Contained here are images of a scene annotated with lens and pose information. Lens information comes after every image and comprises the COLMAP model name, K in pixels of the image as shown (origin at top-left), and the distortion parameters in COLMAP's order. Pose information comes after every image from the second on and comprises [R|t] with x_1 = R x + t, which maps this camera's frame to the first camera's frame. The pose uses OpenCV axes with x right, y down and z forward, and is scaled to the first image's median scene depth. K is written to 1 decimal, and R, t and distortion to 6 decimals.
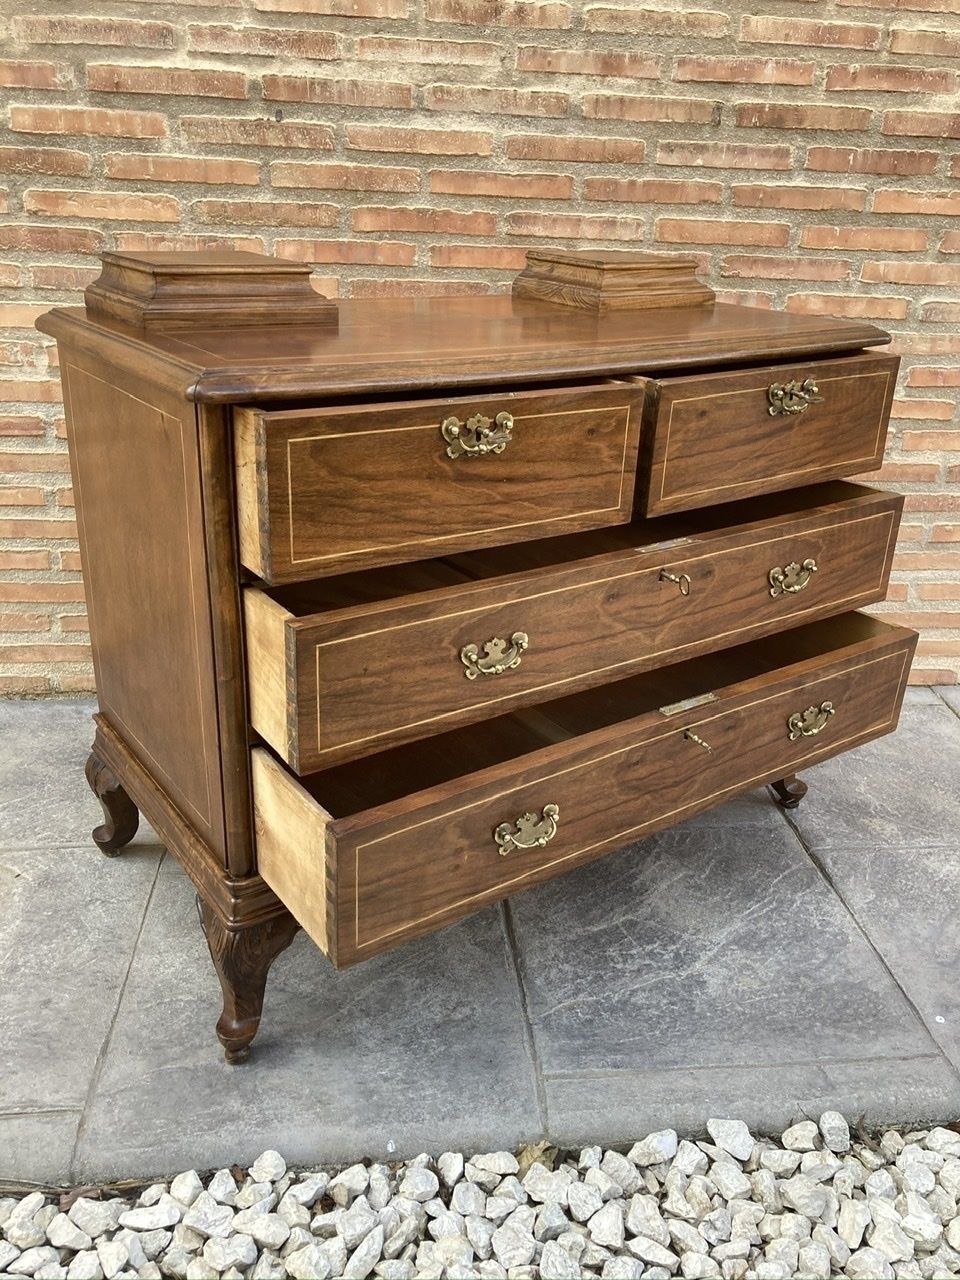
lens RADIAL K [[1065.1, 0, 498.1], [0, 1065.1, 633.5], [0, 0, 1]] dist [0.006205, 0.015041]
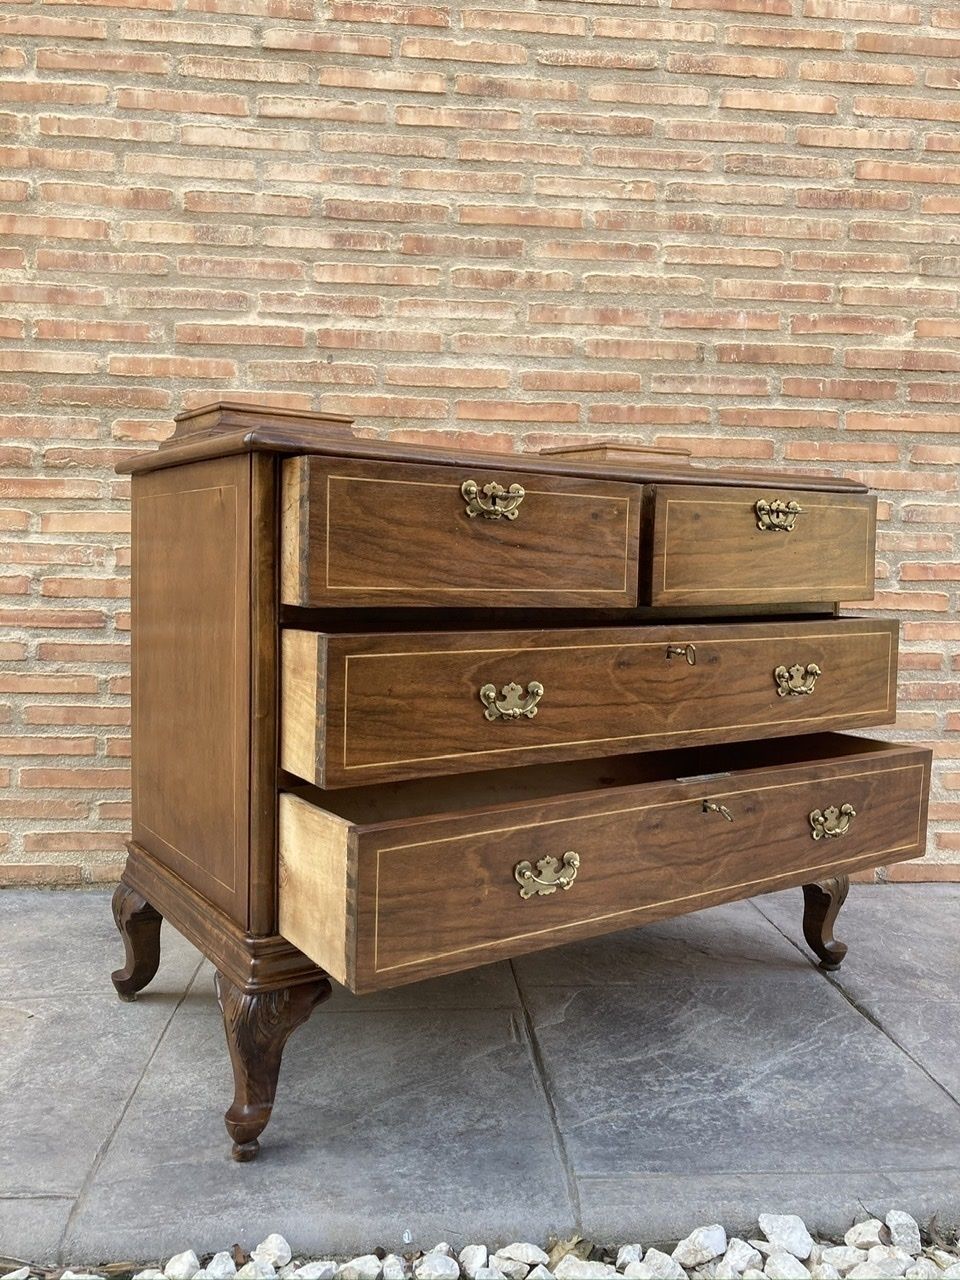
lens RADIAL K [[1065.1, 0, 489.1], [0, 1065.1, 631.4], [0, 0, 1]] dist [0.006205, 0.015041]
pose [[0.999118, -0.021704, -0.035954, 0.008524], [0.008599, 0.943693, -0.330710, 0.198195], [0.041107, 0.330109, 0.943047, -0.015380]]
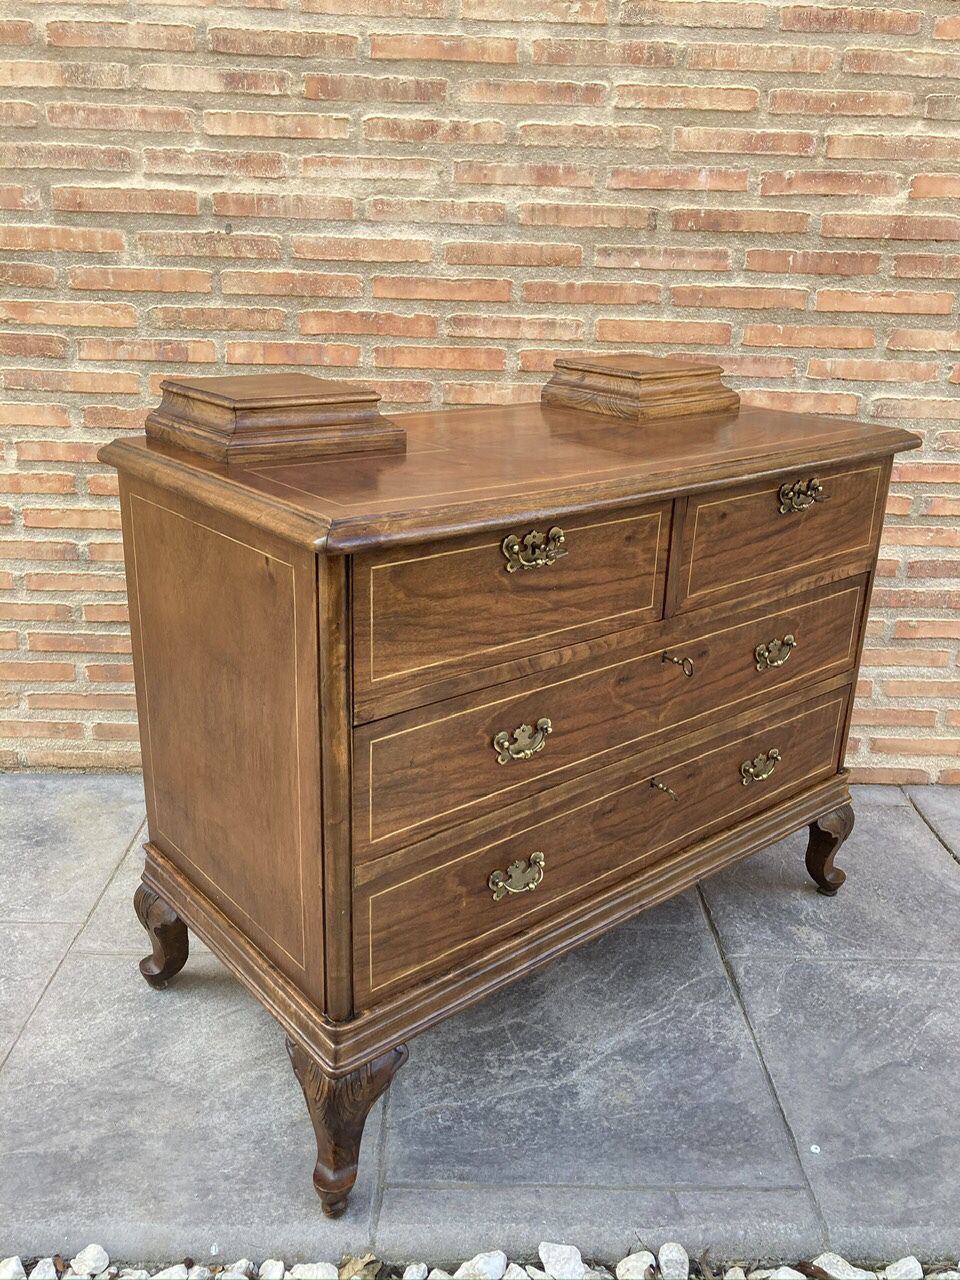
lens RADIAL K [[1065.1, 0, 488.4], [0, 1065.1, 635.5], [0, 0, 1]] dist [0.006205, 0.015041]
pose [[0.995436, 0.019130, -0.093490, 0.158768], [-0.024618, 0.998019, -0.057905, -0.027412], [0.092197, 0.059942, 0.993935, -0.004727]]
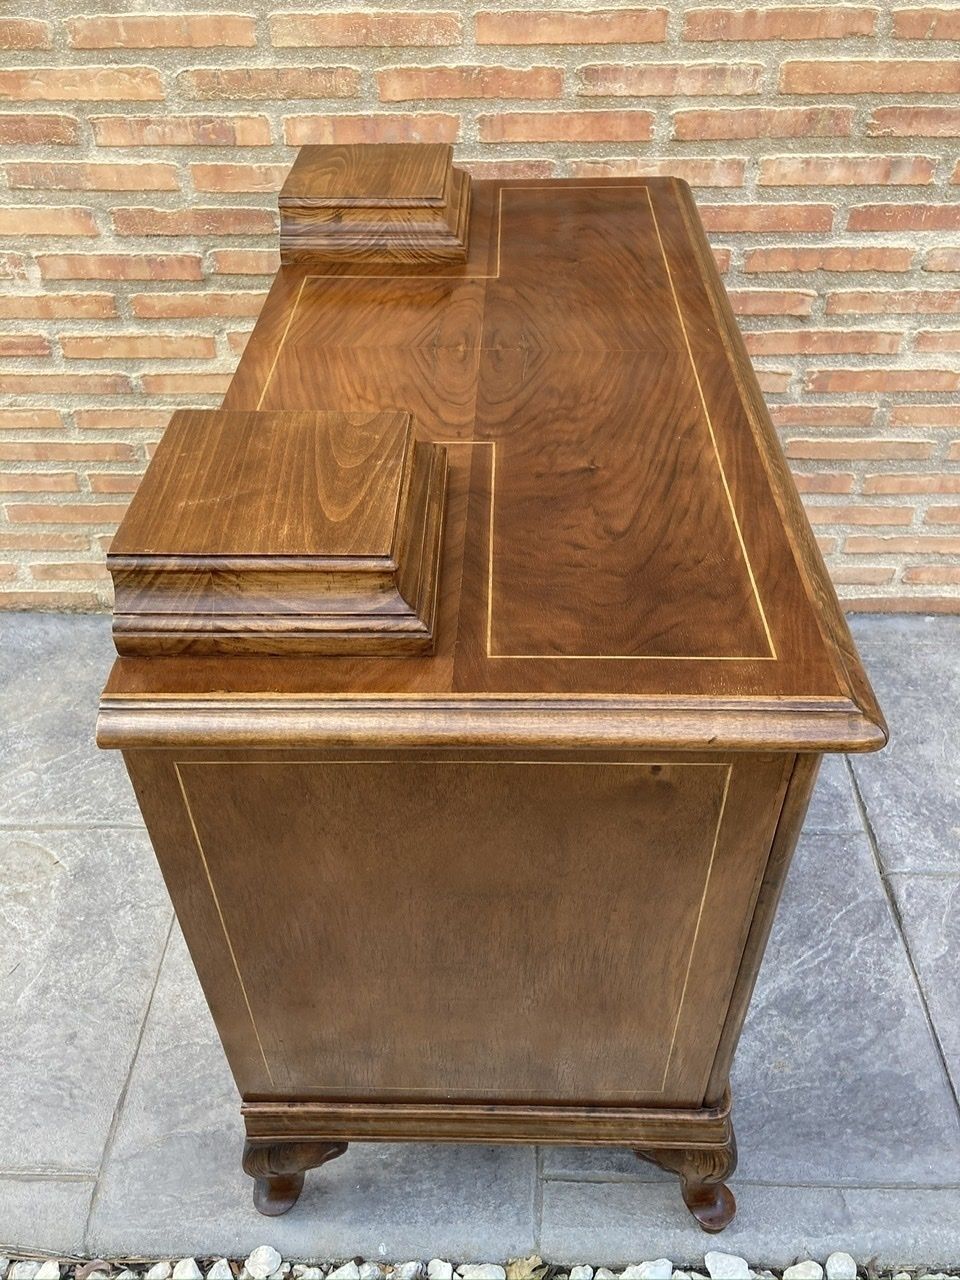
lens RADIAL K [[1065.1, 0, 482.2], [0, 1065.1, 641.4], [0, 0, 1]] dist [0.006205, 0.015041]
pose [[0.988625, 0.048996, -0.142198, 0.073321], [-0.001944, 0.949534, 0.313660, -0.258597], [0.150390, -0.309815, 0.938828, 0.158975]]
